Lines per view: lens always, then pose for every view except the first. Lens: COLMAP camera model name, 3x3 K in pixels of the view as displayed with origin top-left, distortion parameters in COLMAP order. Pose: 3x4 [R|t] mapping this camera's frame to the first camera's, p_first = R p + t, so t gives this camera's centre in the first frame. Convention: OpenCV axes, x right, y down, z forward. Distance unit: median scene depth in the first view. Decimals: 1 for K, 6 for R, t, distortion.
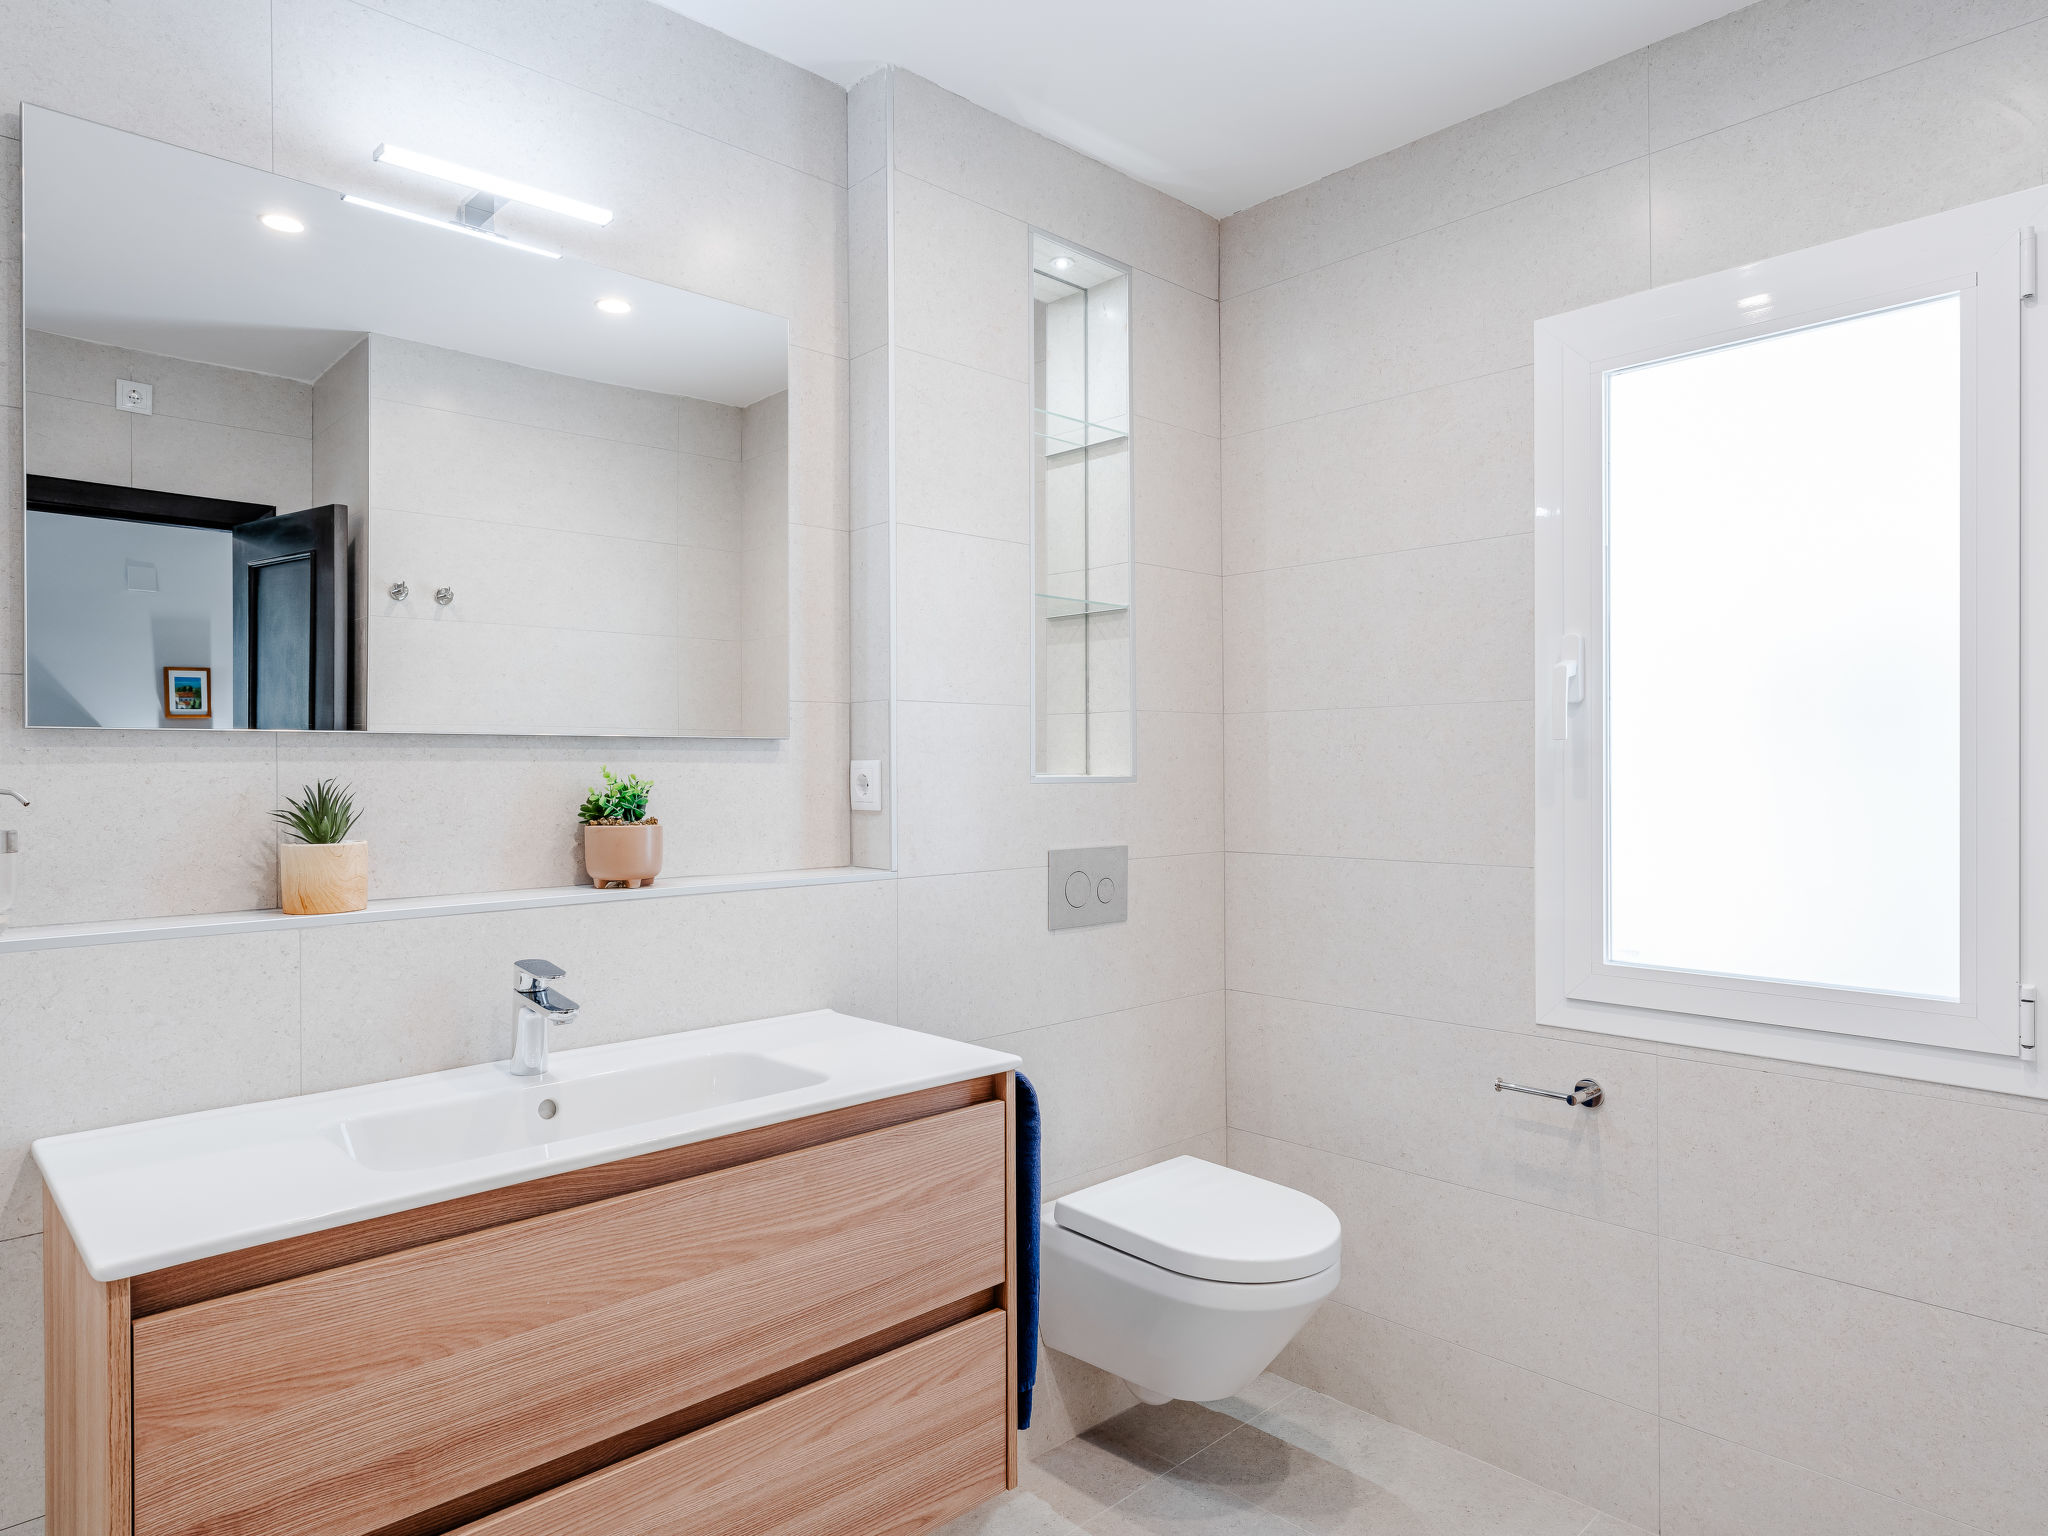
lens RADIAL K [[1226.6, 0, 1022.9], [0, 1226.6, 811.6], [0, 0, 1]] dist [-0.004328, -0.000090]
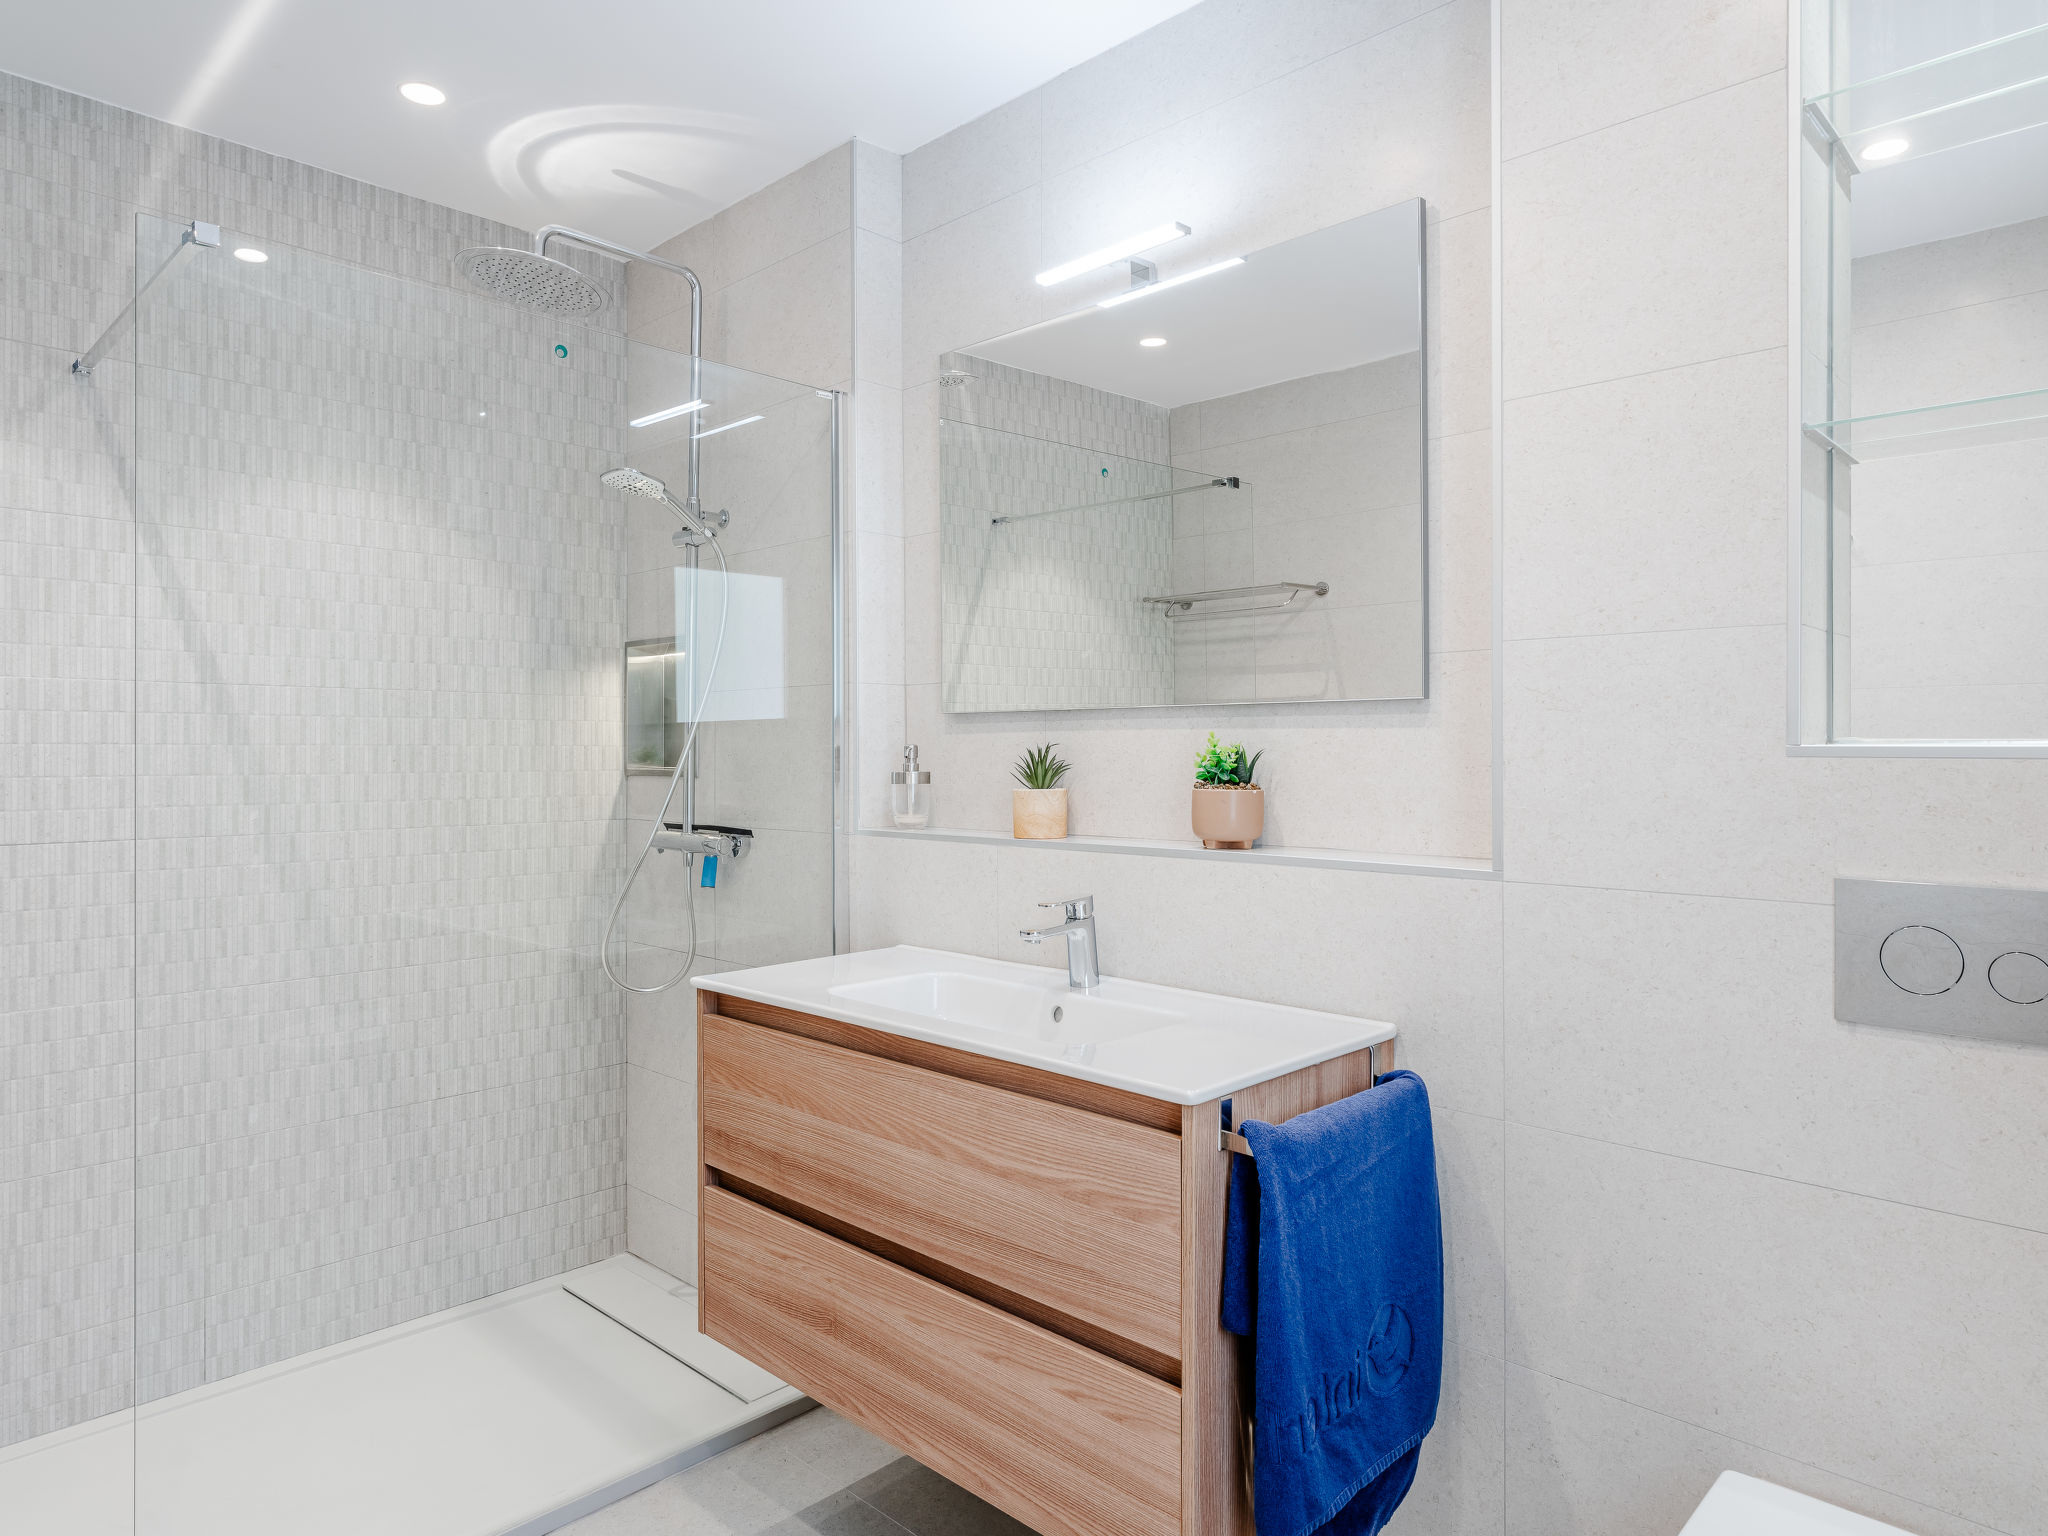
lens RADIAL K [[1260.3, 0, 1024.0], [0, 1260.3, 768.0], [0, 0, 1]] dist [-0.003733, 0.000579]
pose [[0.048490, 0.024870, -0.998514, 0.906790], [-0.028974, 0.999304, 0.023482, -0.033026], [0.998403, 0.027793, 0.049176, 0.941894]]
